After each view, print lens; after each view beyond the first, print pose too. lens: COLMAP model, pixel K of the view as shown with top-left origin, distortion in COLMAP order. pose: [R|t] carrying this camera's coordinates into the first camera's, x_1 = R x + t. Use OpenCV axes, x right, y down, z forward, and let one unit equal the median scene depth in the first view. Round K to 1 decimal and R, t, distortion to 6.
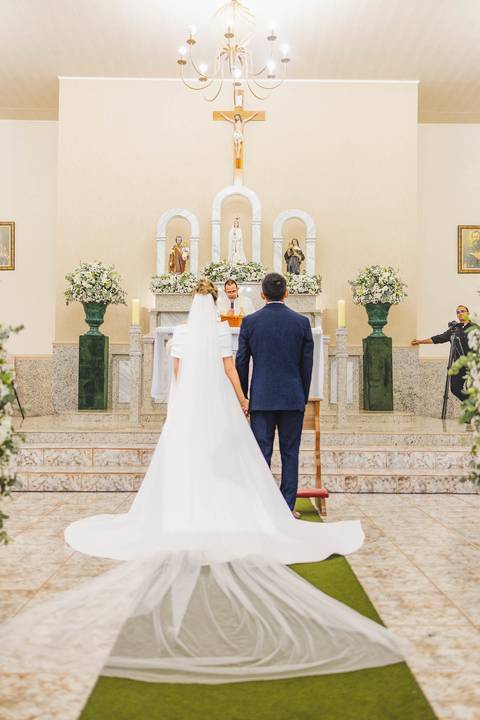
lens RADIAL K [[710.4, 0, 239.1], [0, 710.4, 357.1], [0, 0, 1]] dist [0.020361, 0.000000]
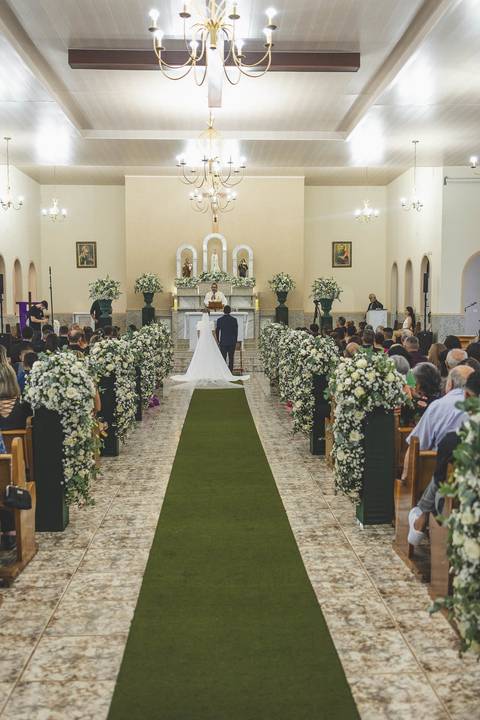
lens RADIAL K [[650.6, 0, 239.3], [0, 650.6, 356.5], [0, 0, 1]] dist [0.020770, 0.002783]
pose [[0.999432, -0.012624, 0.031259, 0.004581], [0.009155, 0.994028, 0.108739, -0.093834], [-0.032445, -0.108391, 0.993579, -0.949142]]
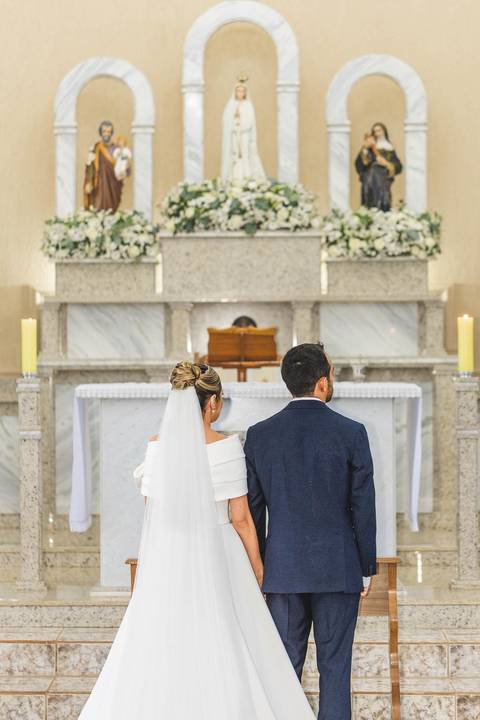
lens RADIAL K [[2201.2, 0, 186.7], [0, 2201.2, 307.0], [0, 0, 1]] dist [0.074198, 0.000000]
pose [[0.999390, -0.012474, -0.032606, 0.005514], [0.012760, 0.999882, 0.008580, -0.072078], [0.032495, -0.008990, 0.999431, -0.332800]]
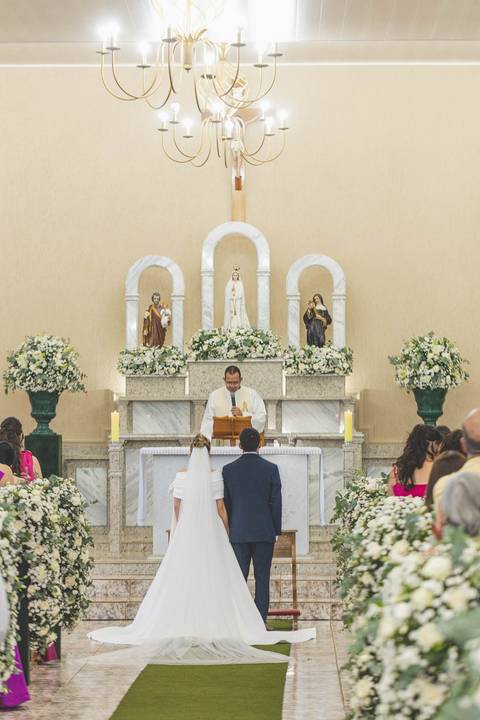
lens RADIAL K [[2005.7, 0, 235.7], [0, 2005.7, 354.3], [0, 0, 1]] dist [0.236742, 0.000000]
pose [[0.999563, -0.010469, -0.027659, 0.053348], [0.010292, 0.999926, -0.006540, -0.097178], [0.027725, 0.006252, 0.999596, -1.067828]]
